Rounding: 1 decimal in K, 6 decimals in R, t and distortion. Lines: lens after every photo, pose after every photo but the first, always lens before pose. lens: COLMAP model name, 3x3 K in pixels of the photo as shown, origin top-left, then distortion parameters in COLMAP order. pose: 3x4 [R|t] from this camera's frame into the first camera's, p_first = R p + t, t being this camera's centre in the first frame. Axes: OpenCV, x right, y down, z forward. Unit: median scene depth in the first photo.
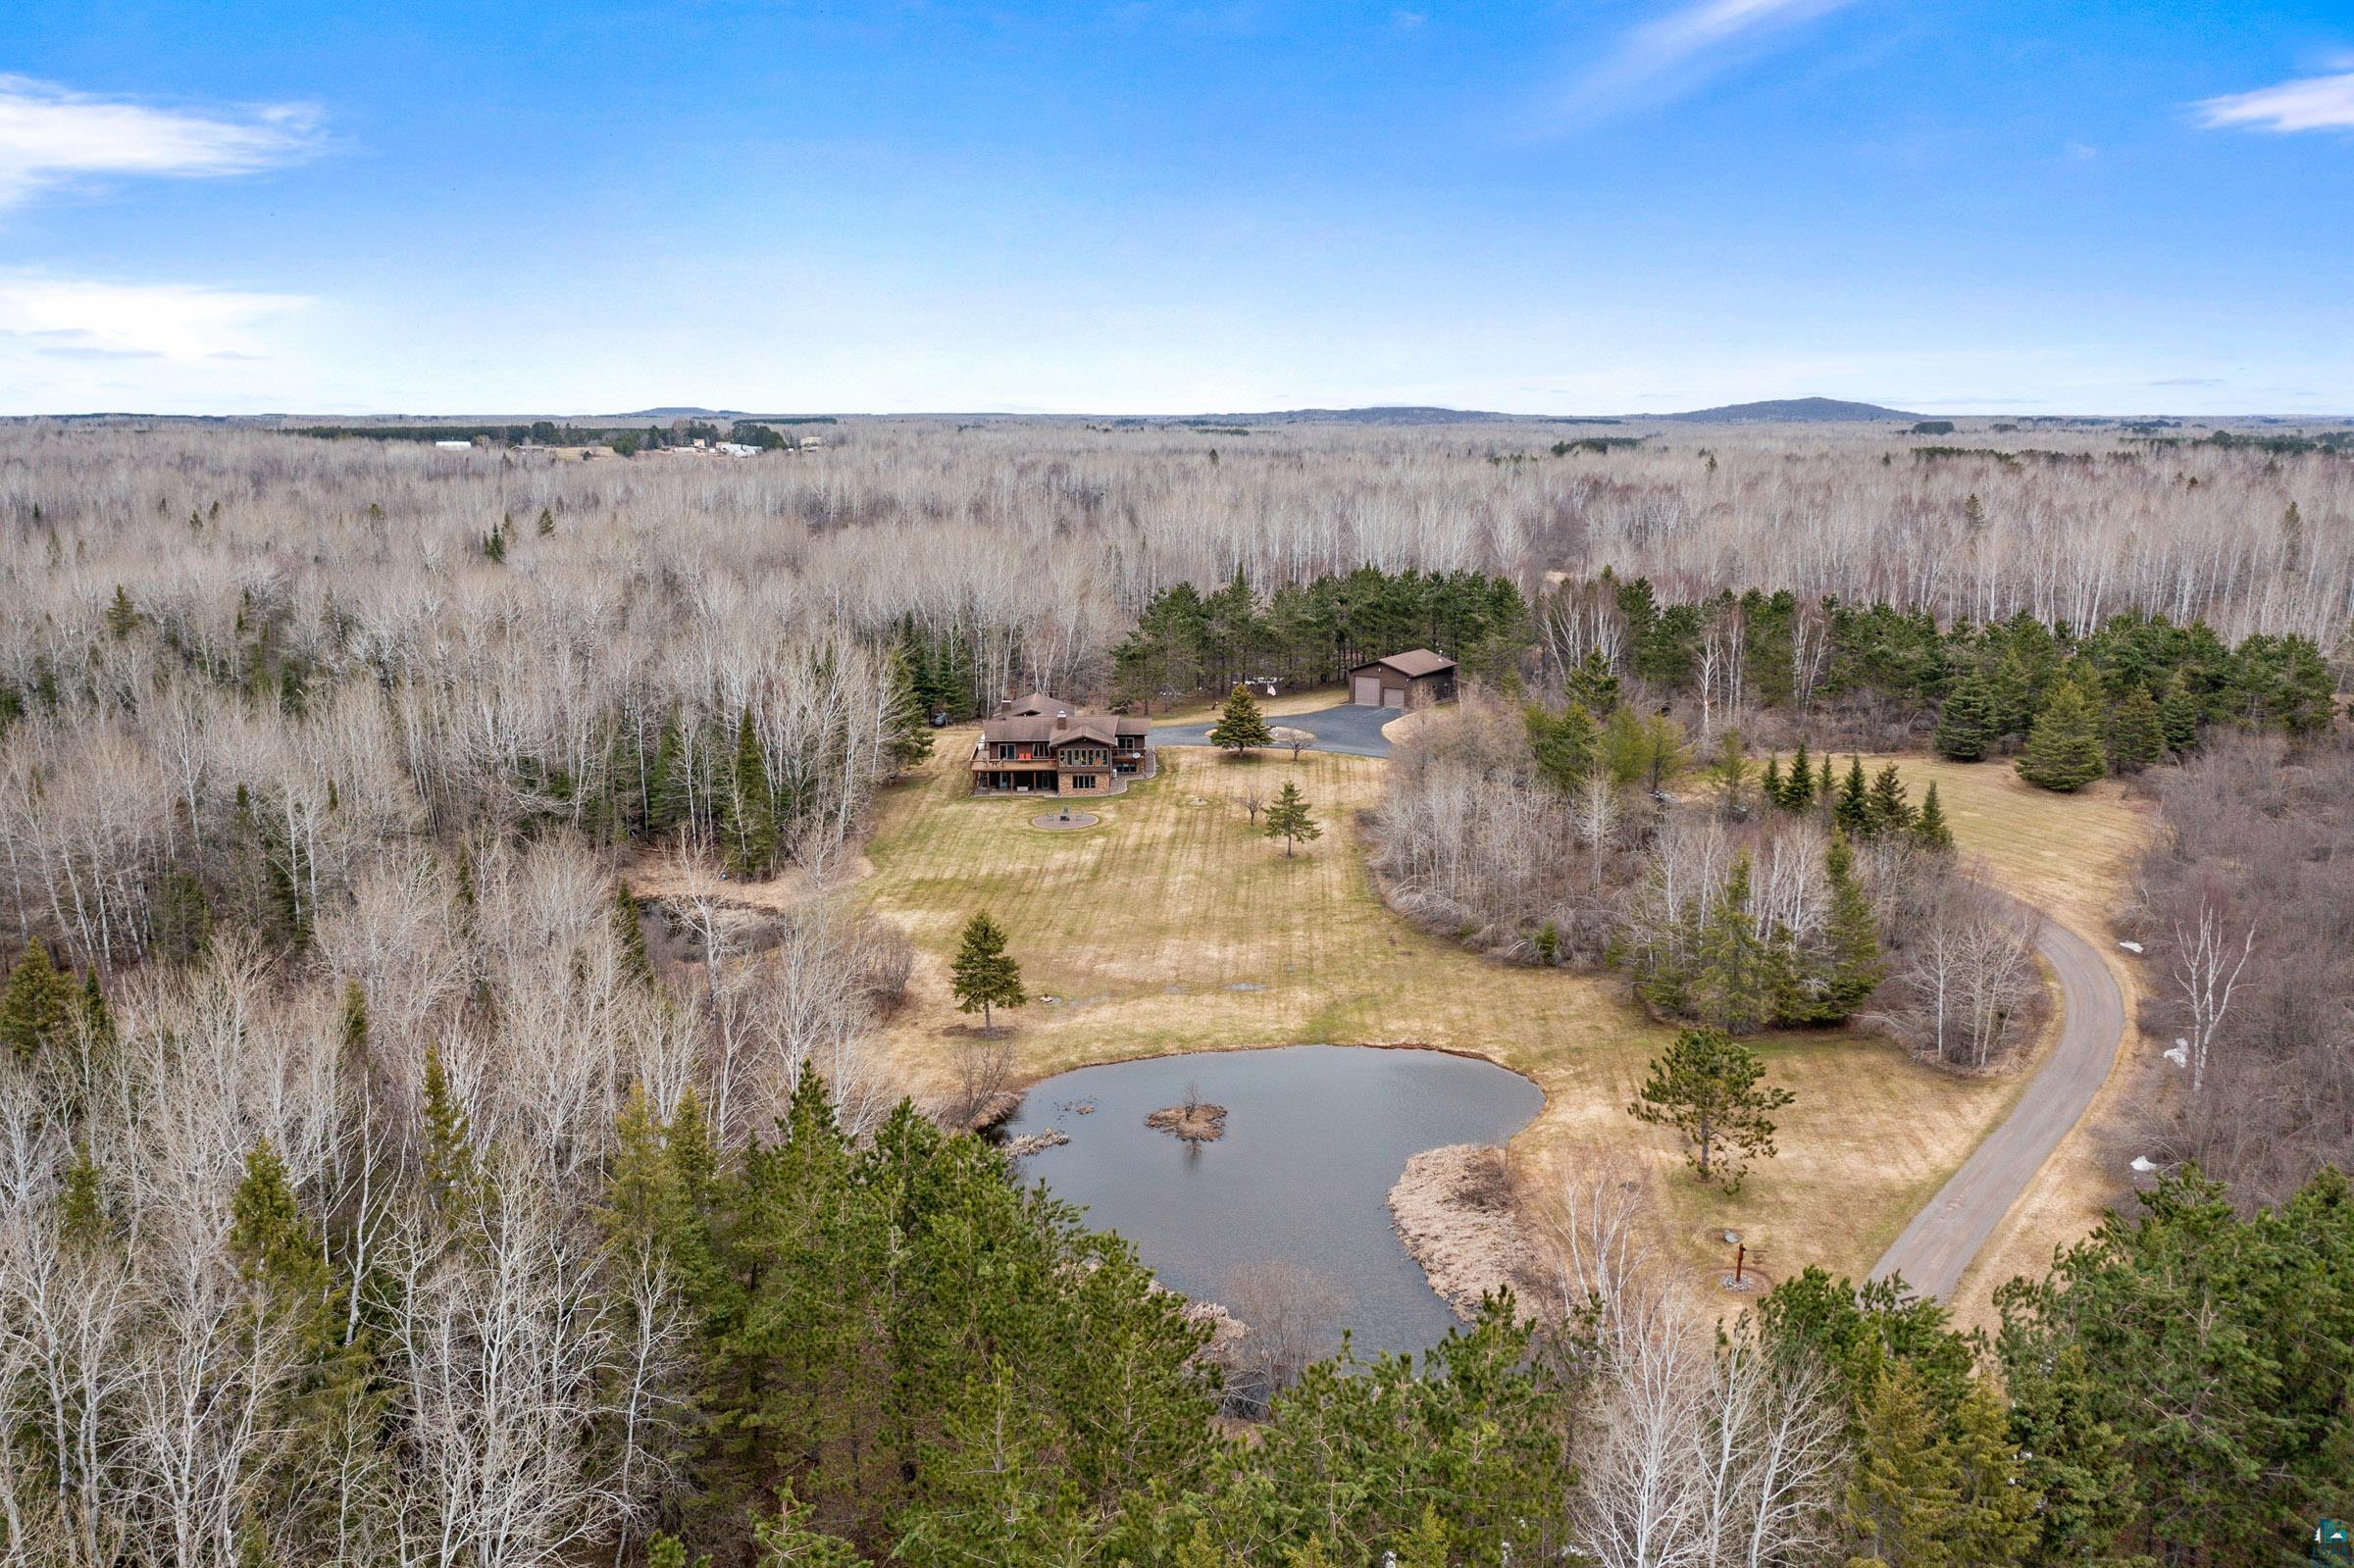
lens RADIAL K [[1897.0, 0, 1177.9], [0, 1897.0, 776.1], [0, 0, 1]] dist [-0.000637, 0.007430]
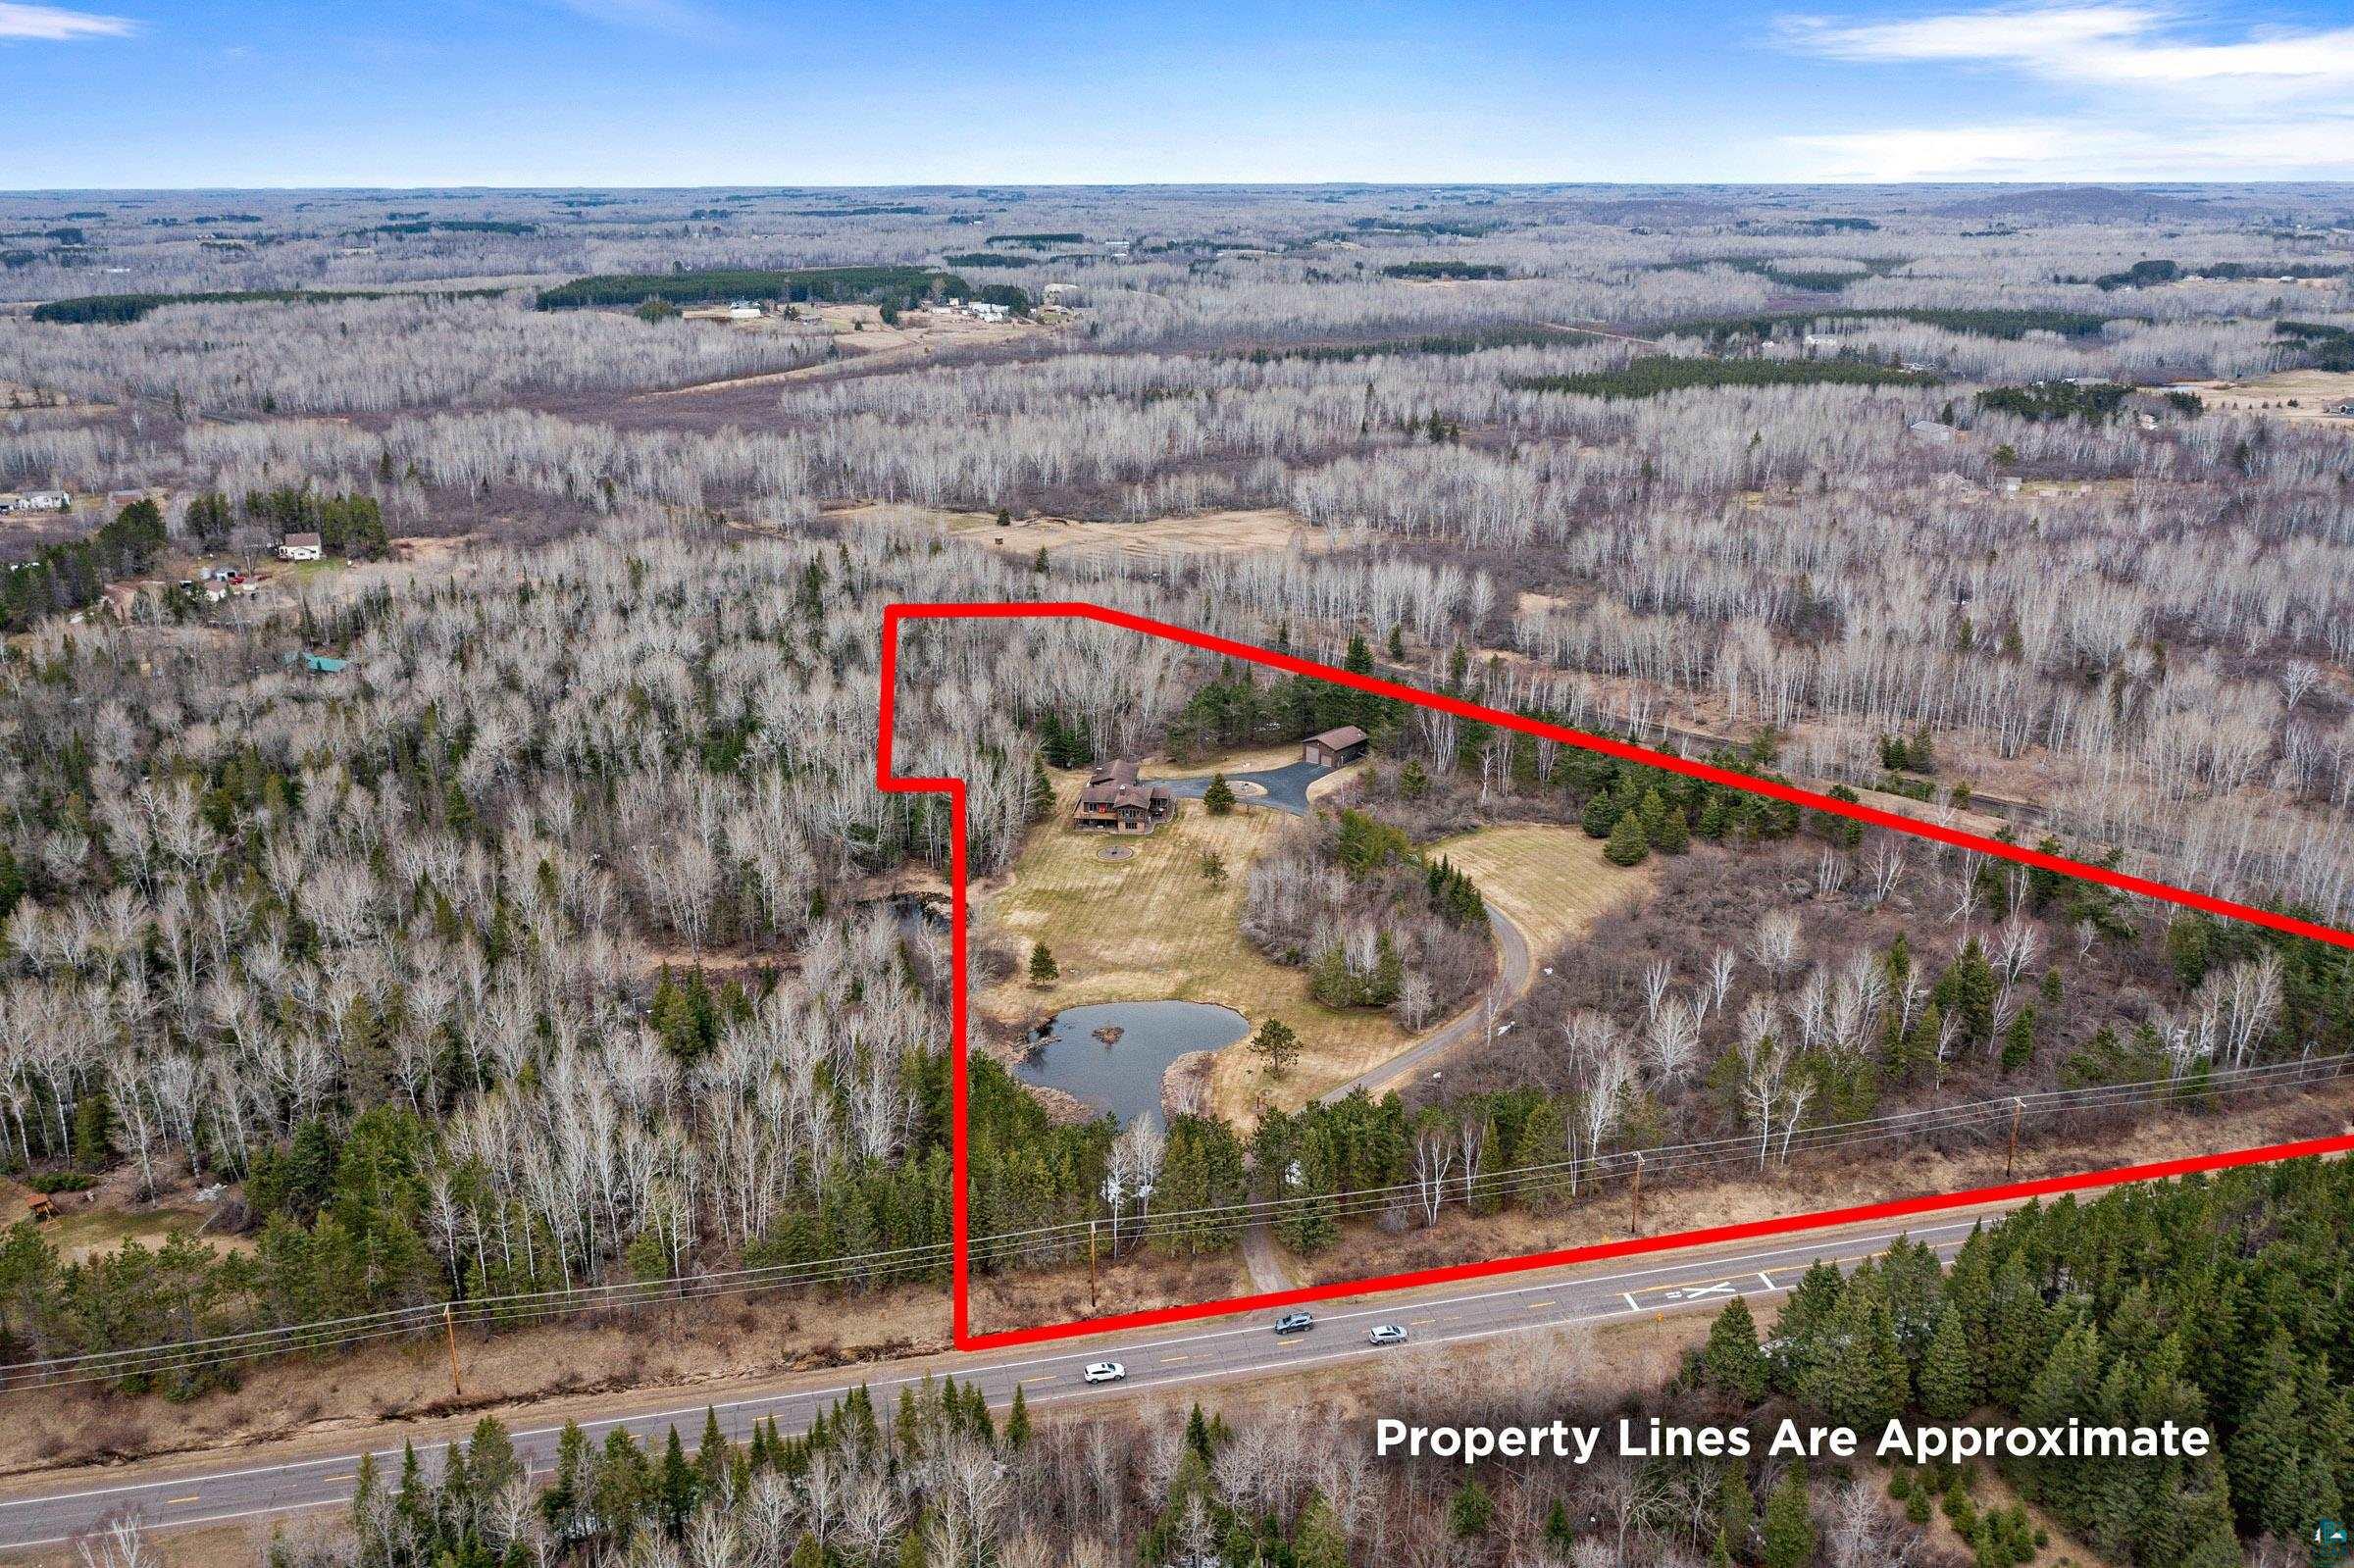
lens RADIAL K [[1897.0, 0, 1175.9], [0, 1897.0, 787.7], [0, 0, 1]] dist [-0.000637, 0.007430]
pose [[0.990882, 0.041295, -0.128247, 0.239188], [-0.024271, 0.991009, 0.131575, -0.287678], [0.132527, -0.127263, 0.982975, -0.873199]]
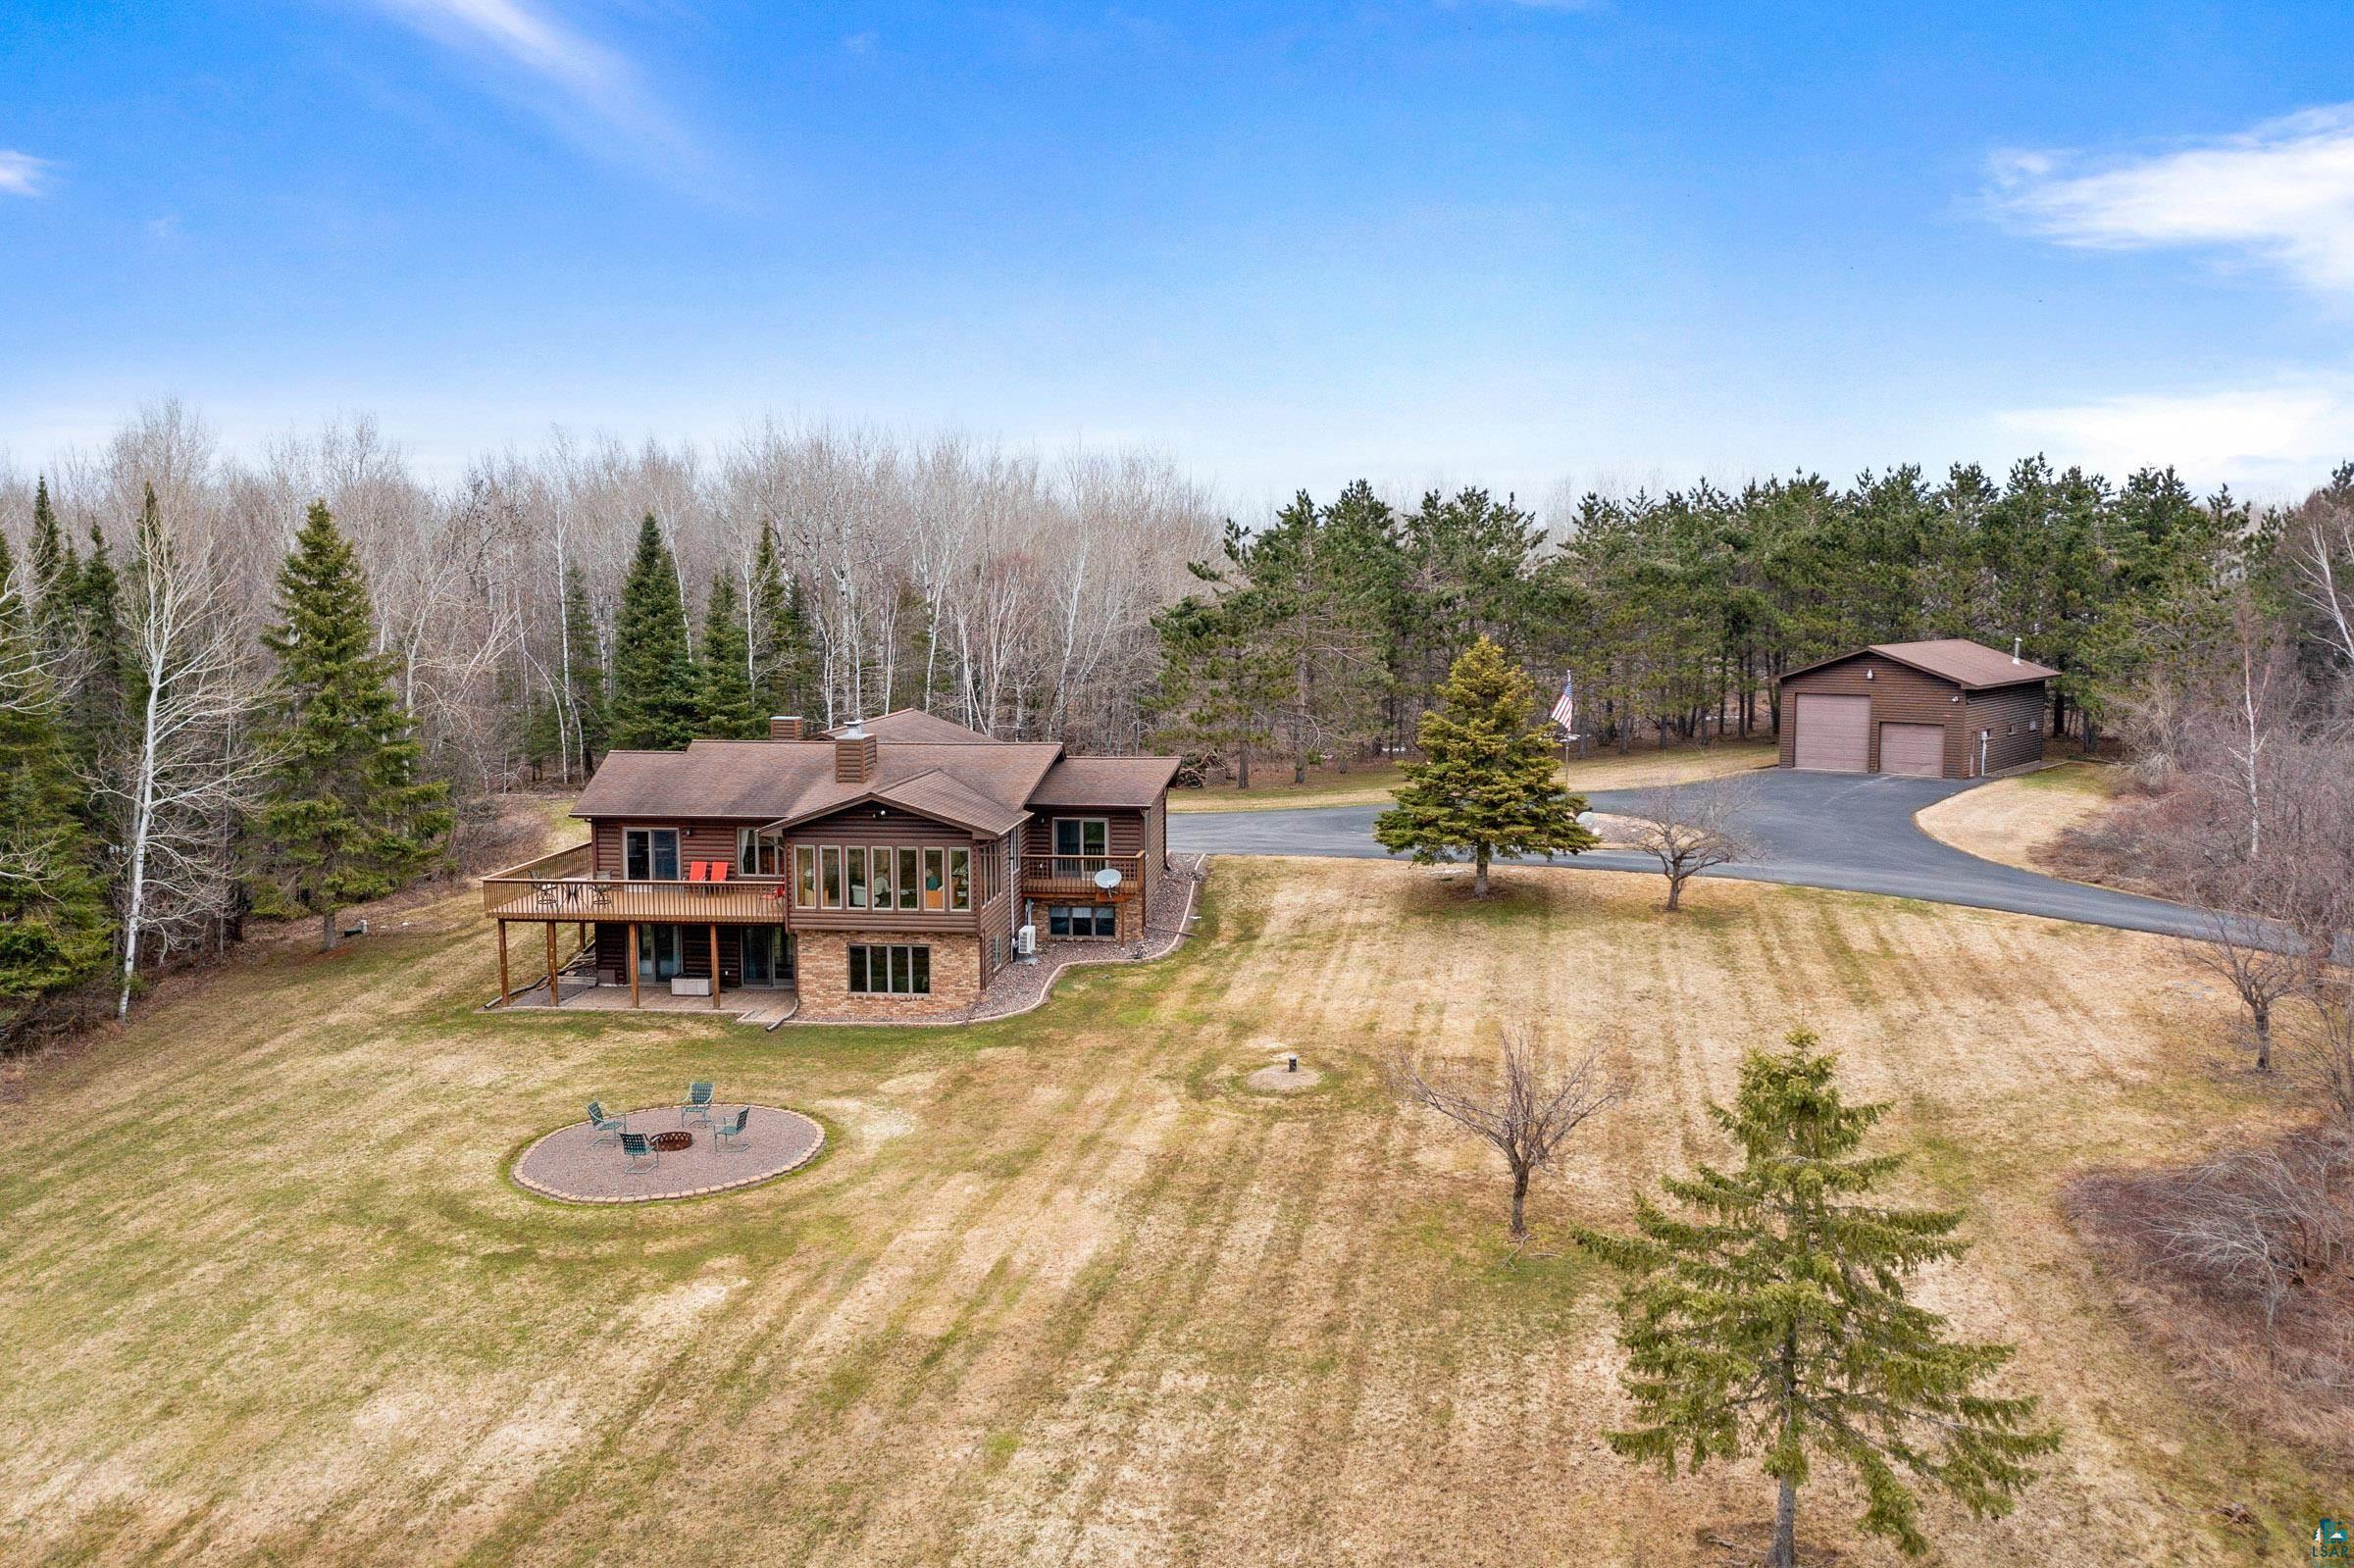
lens RADIAL K [[1897.0, 0, 1178.9], [0, 1897.0, 780.5], [0, 0, 1]] dist [-0.000637, 0.007430]
pose [[0.990536, 0.016418, -0.136270, 0.027917], [-0.027154, 0.996638, -0.077304, -0.003836], [0.134542, 0.080272, 0.987651, 0.734269]]
